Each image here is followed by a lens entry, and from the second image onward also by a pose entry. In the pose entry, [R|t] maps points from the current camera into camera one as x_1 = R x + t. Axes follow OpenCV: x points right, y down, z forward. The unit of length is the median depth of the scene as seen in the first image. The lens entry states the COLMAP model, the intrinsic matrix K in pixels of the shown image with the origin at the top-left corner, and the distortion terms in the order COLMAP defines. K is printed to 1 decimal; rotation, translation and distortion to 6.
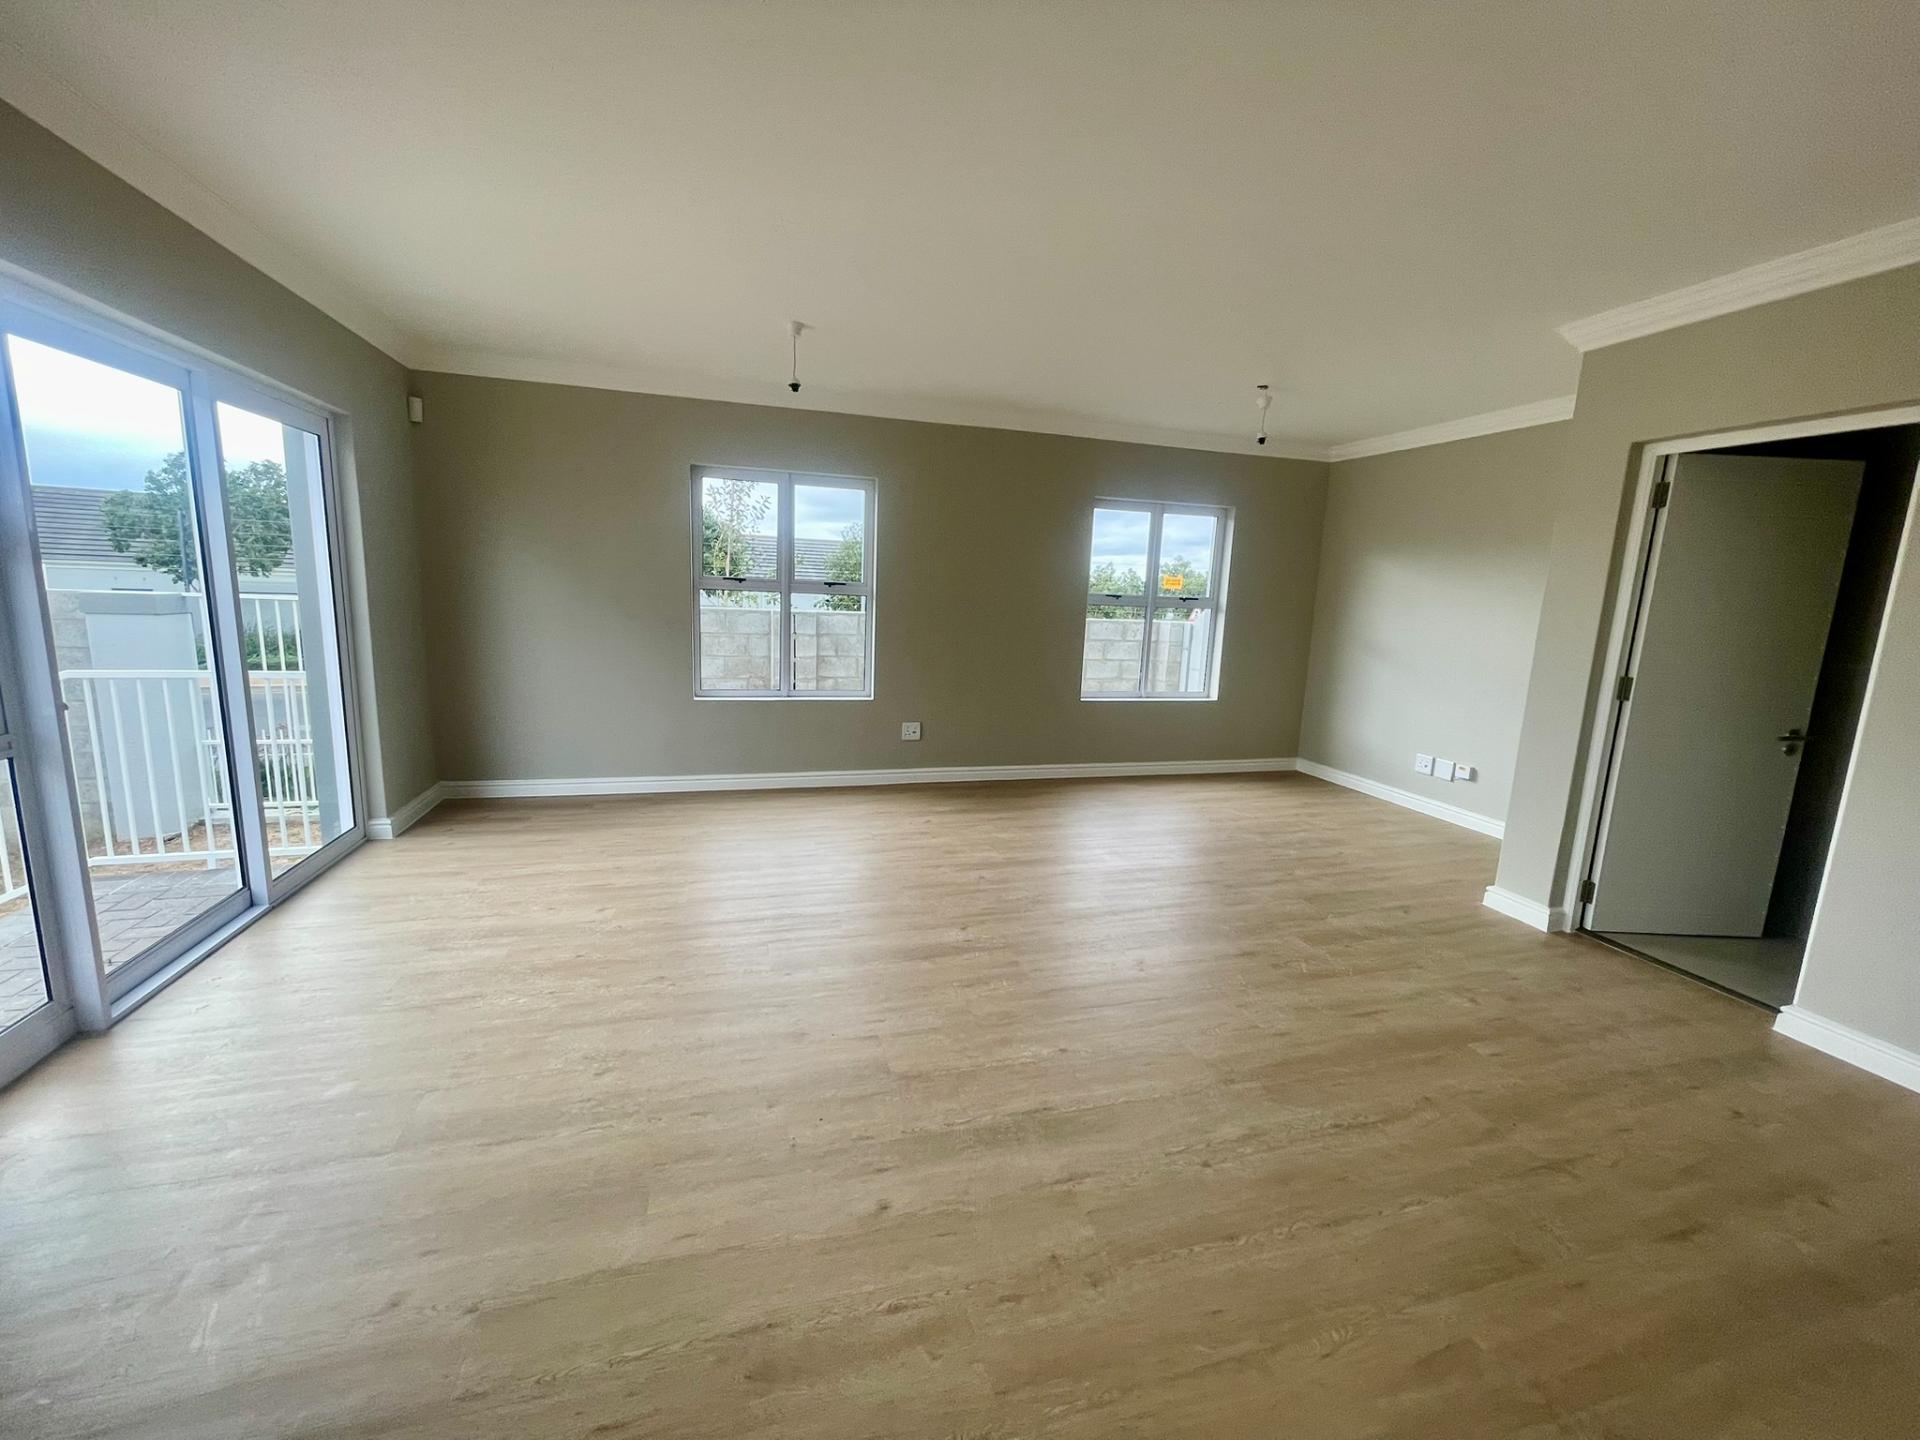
lens RADIAL K [[776.2, 0, 952.5], [0, 776.2, 711.1], [0, 0, 1]] dist [-0.000042, -0.000436]
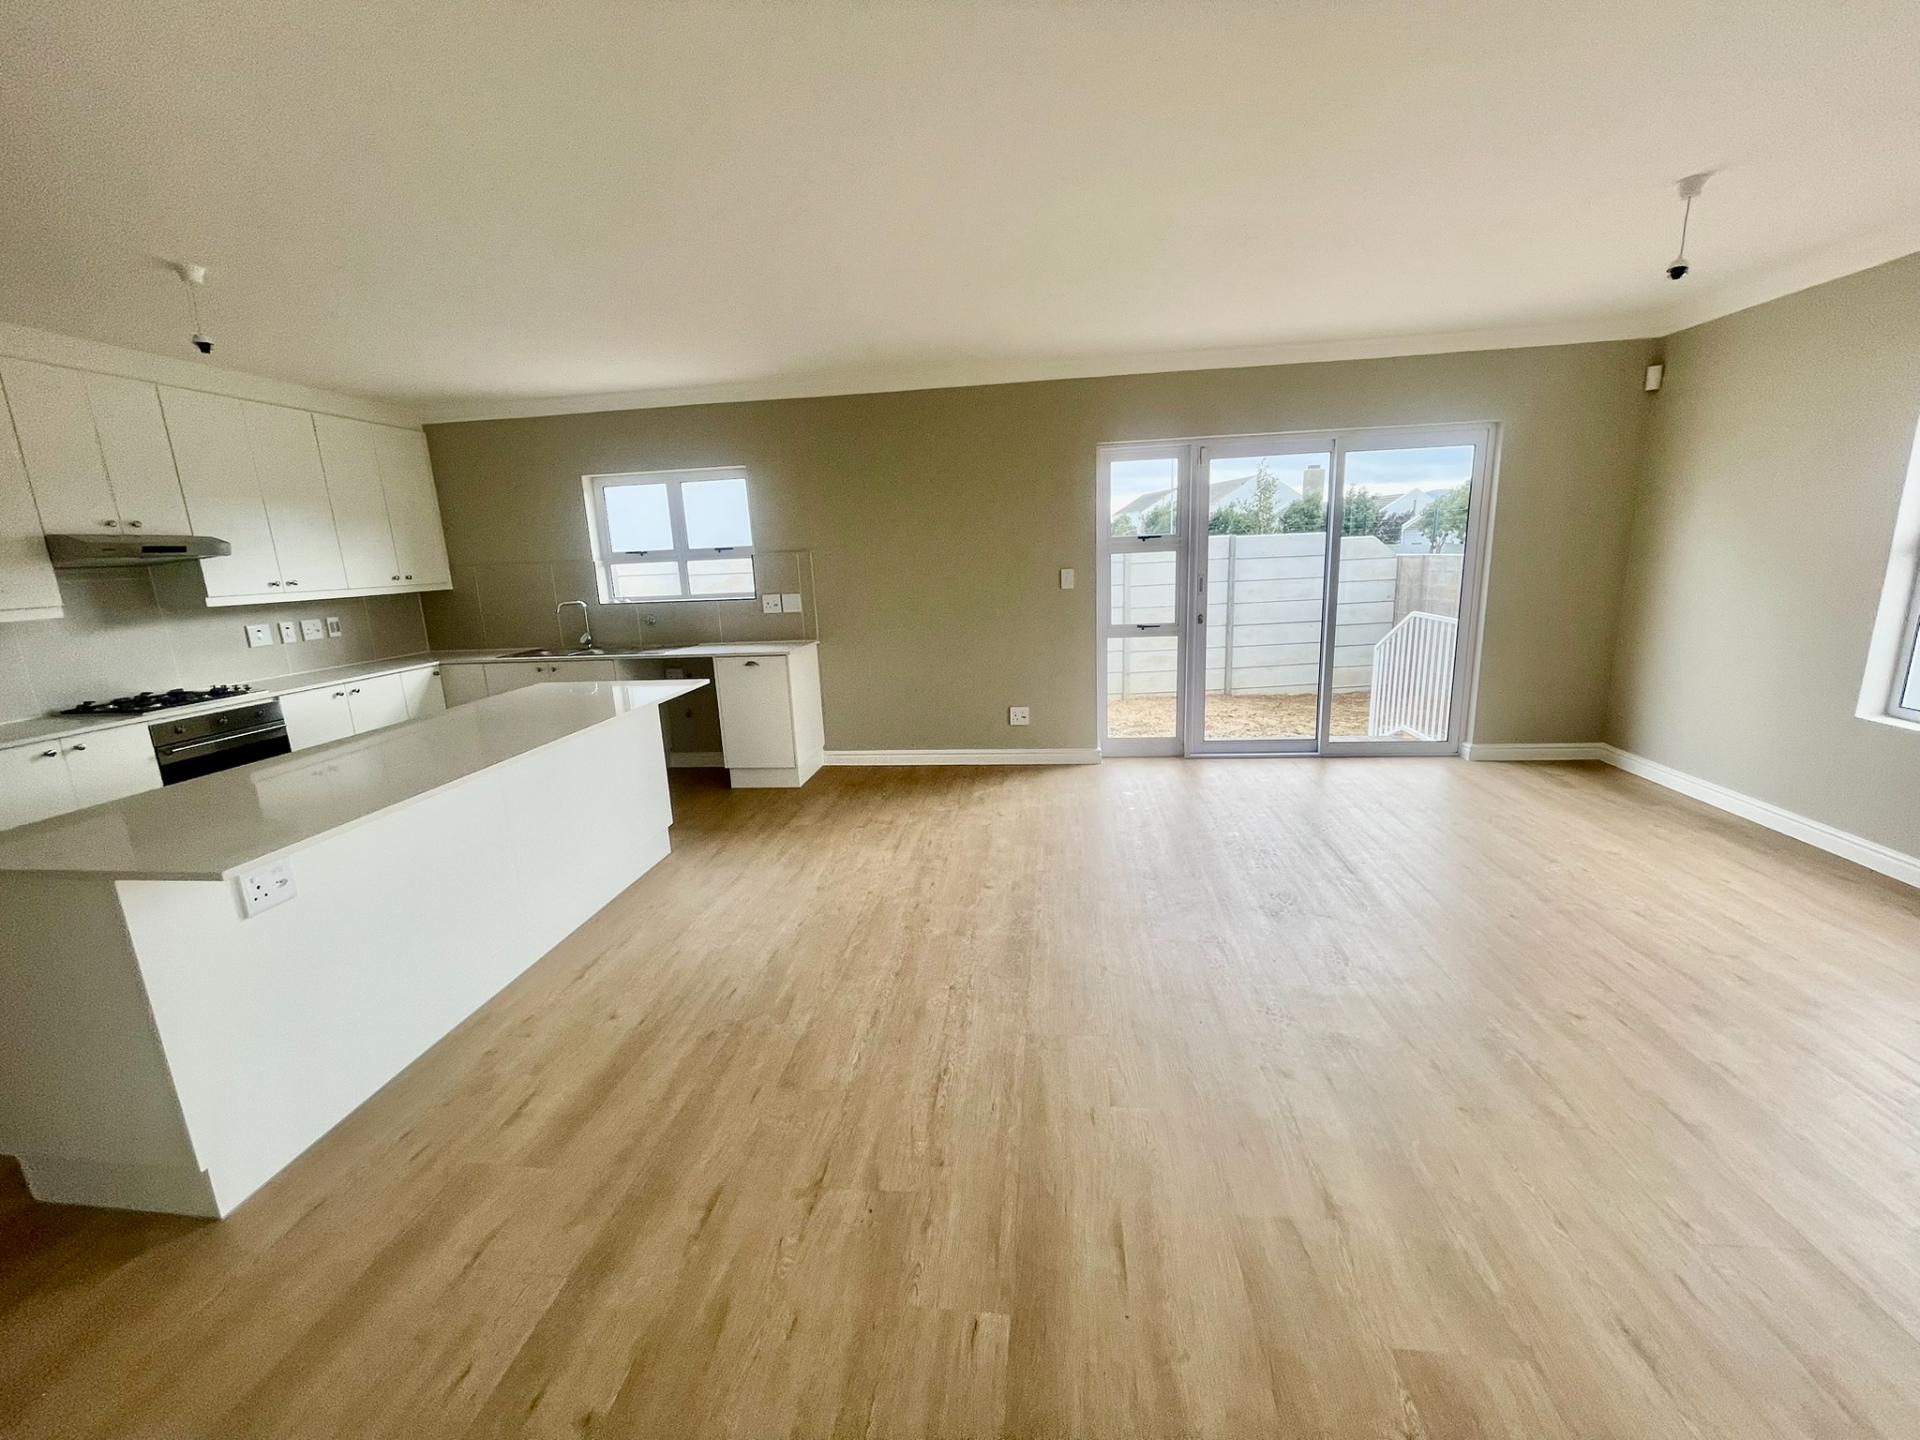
lens RADIAL K [[776.2, 0, 960.2], [0, 776.2, 716.1], [0, 0, 1]] dist [-0.000042, -0.000436]
pose [[-0.395626, 0.173967, -0.901784, 0.747592], [-0.118210, 0.964083, 0.237846, -0.108835], [0.910772, 0.200698, -0.360852, 0.711509]]
